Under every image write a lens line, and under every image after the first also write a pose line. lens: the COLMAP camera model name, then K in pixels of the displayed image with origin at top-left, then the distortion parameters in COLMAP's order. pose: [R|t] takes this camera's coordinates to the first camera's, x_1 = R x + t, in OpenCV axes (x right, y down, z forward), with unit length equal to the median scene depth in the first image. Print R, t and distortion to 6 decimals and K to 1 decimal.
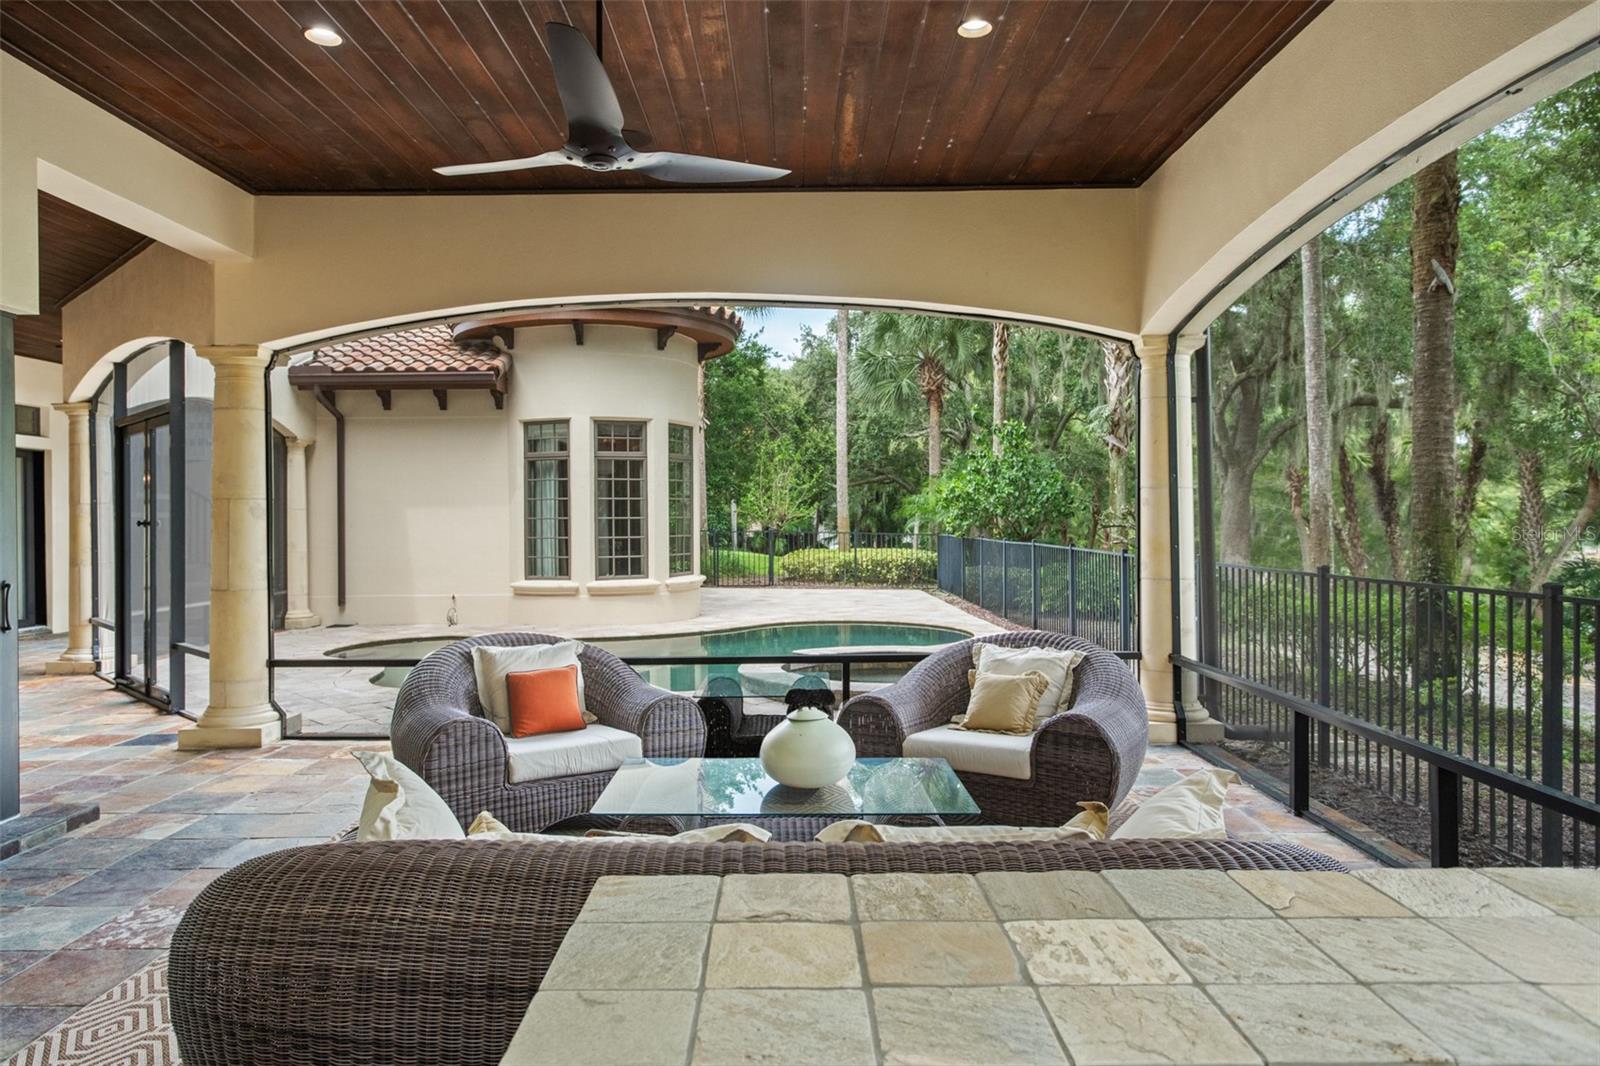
lens RADIAL K [[1005.1, 0, 800.0], [0, 1005.1, 533.0], [0, 0, 1]] dist [0.003353, 0.002566]
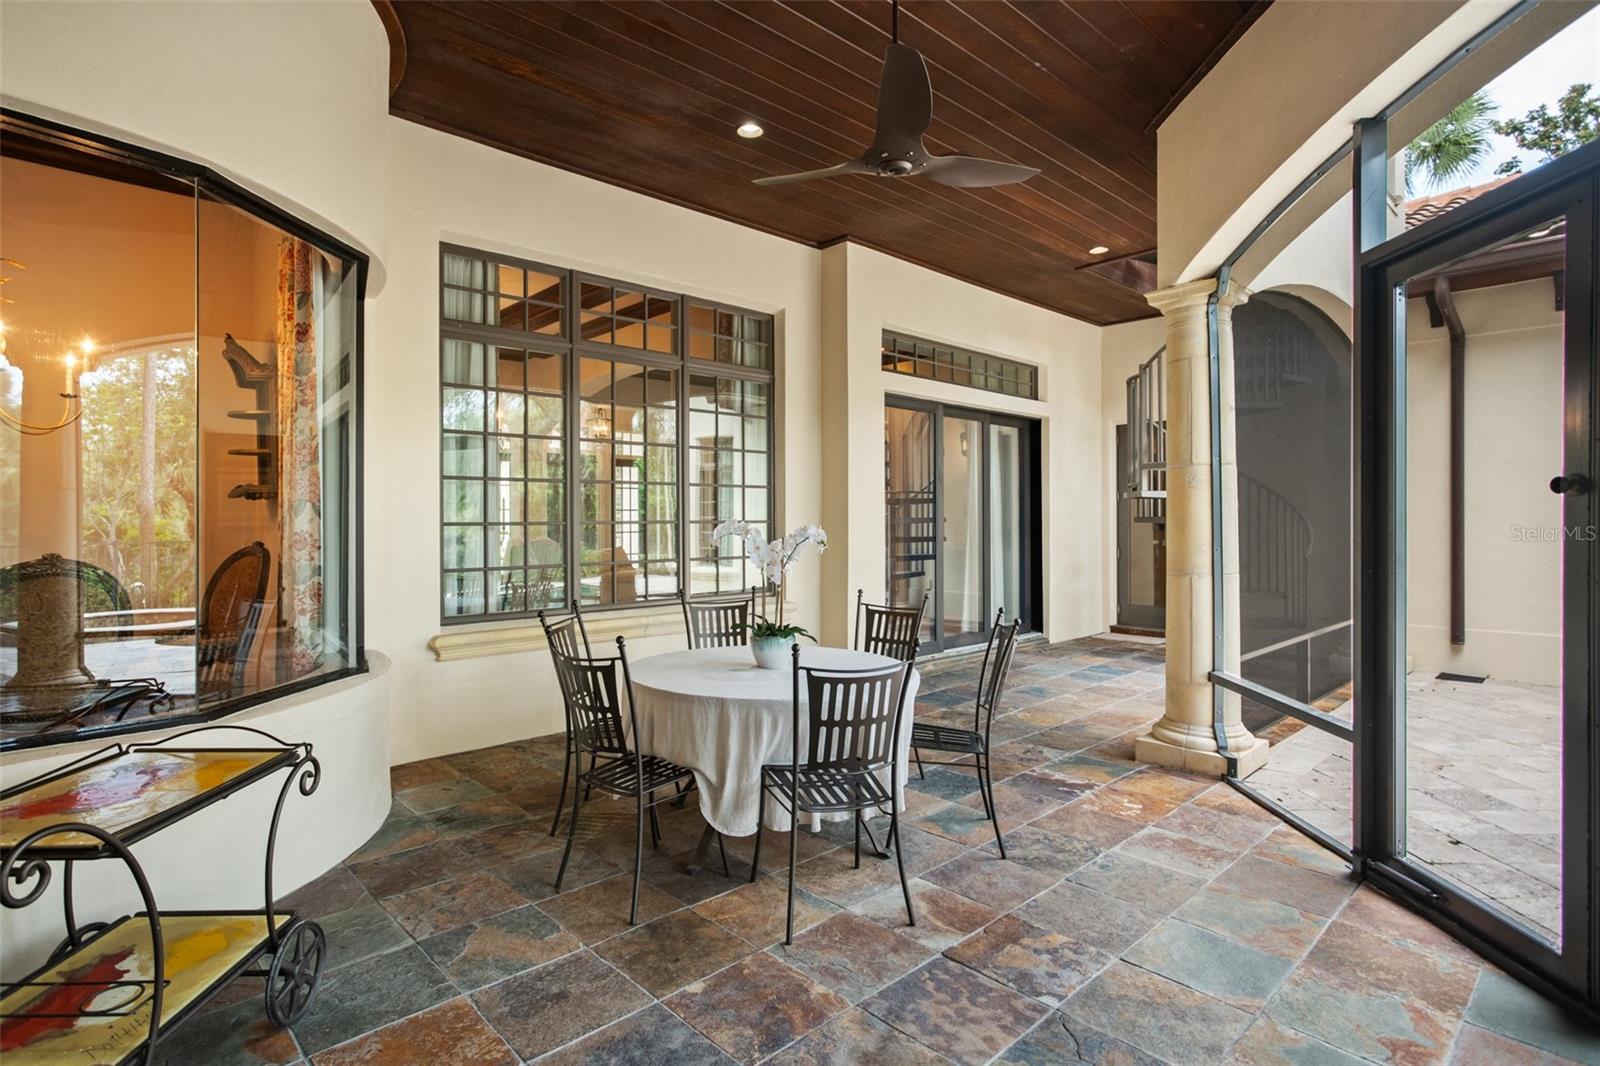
lens RADIAL K [[774.6, 0, 793.5], [0, 774.6, 519.8], [0, 0, 1]] dist [-0.033981, 0.017996]
pose [[0.684346, 0.005785, -0.729135, -0.394350], [-0.013237, 0.999902, -0.004491, 0.005404], [0.729037, 0.012725, 0.684356, 0.390152]]
